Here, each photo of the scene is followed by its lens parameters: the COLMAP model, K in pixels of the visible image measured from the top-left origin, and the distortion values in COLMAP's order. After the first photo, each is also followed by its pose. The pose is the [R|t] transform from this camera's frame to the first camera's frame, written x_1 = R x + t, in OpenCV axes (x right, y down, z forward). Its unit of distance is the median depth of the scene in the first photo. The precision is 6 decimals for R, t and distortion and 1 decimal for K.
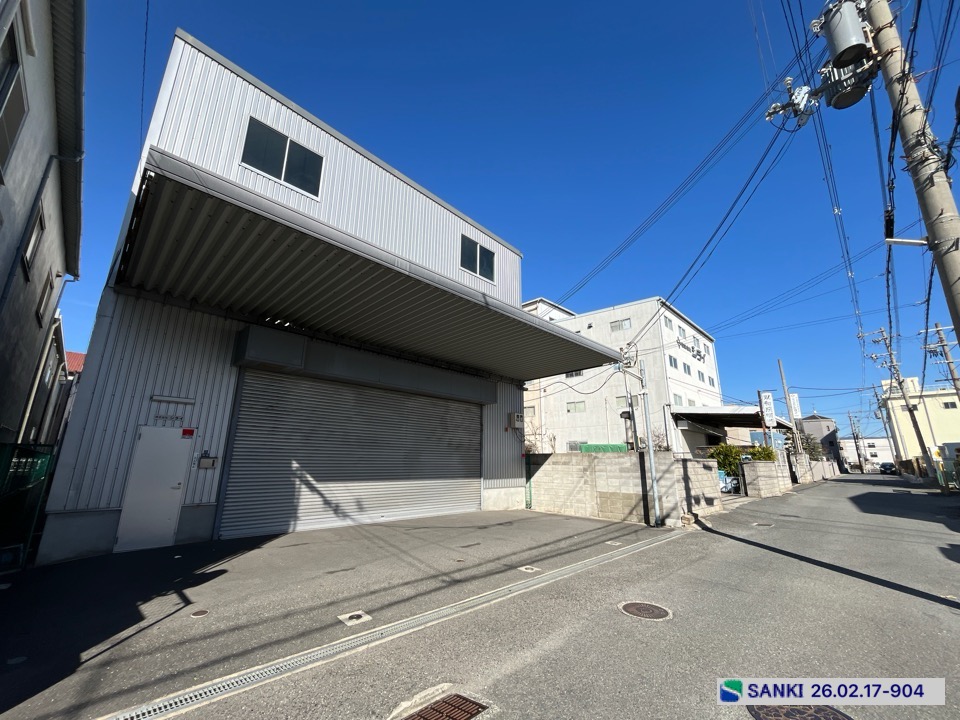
lens RADIAL K [[388.8, 0, 475.9], [0, 388.8, 357.8], [0, 0, 1]] dist [-0.002507, -0.000235]
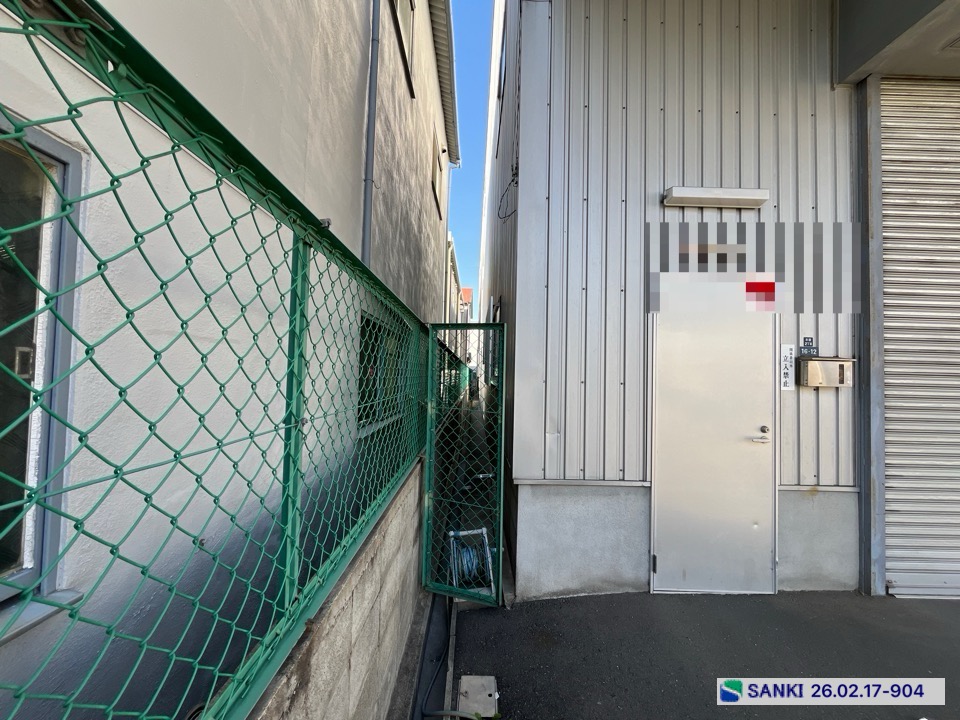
lens RADIAL K [[388.8, 0, 479.3], [0, 388.8, 360.0], [0, 0, 1]] dist [-0.002507, -0.000235]
pose [[0.714182, -0.013671, -0.699827, -0.541895], [0.164331, 0.975140, 0.148653, 0.129968], [0.680397, -0.221168, 0.698674, 0.456453]]
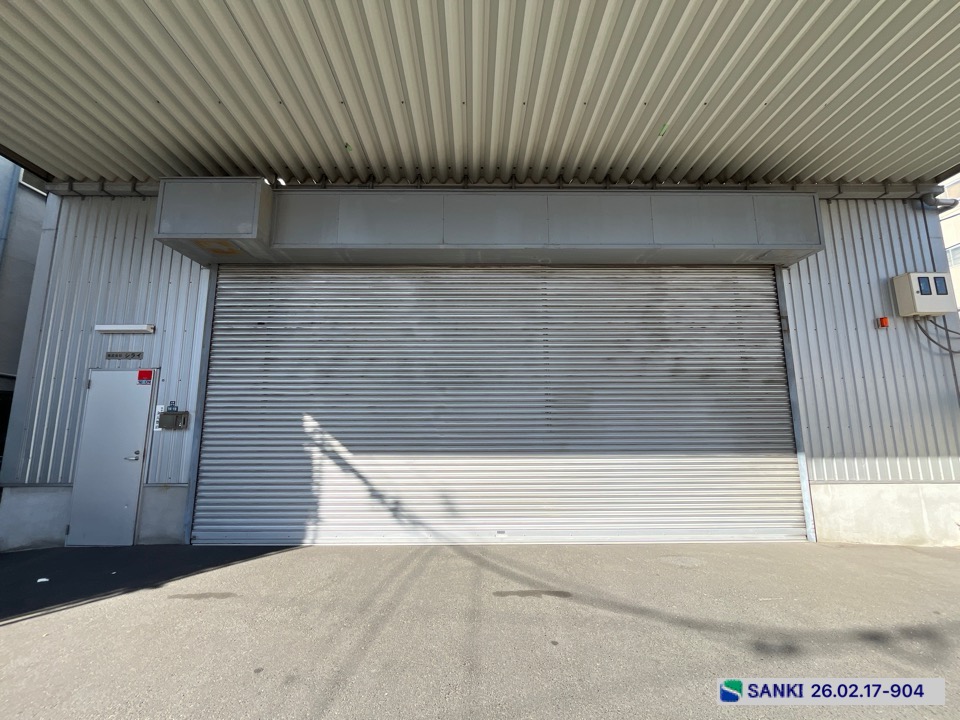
lens RADIAL K [[388.8, 0, 473.6], [0, 388.8, 357.7], [0, 0, 1]] dist [-0.002507, -0.000235]
pose [[0.714530, -0.116036, -0.689915, 0.078935], [0.191122, 0.981013, 0.032945, 0.197160], [0.672993, -0.155398, 0.723141, 0.721105]]
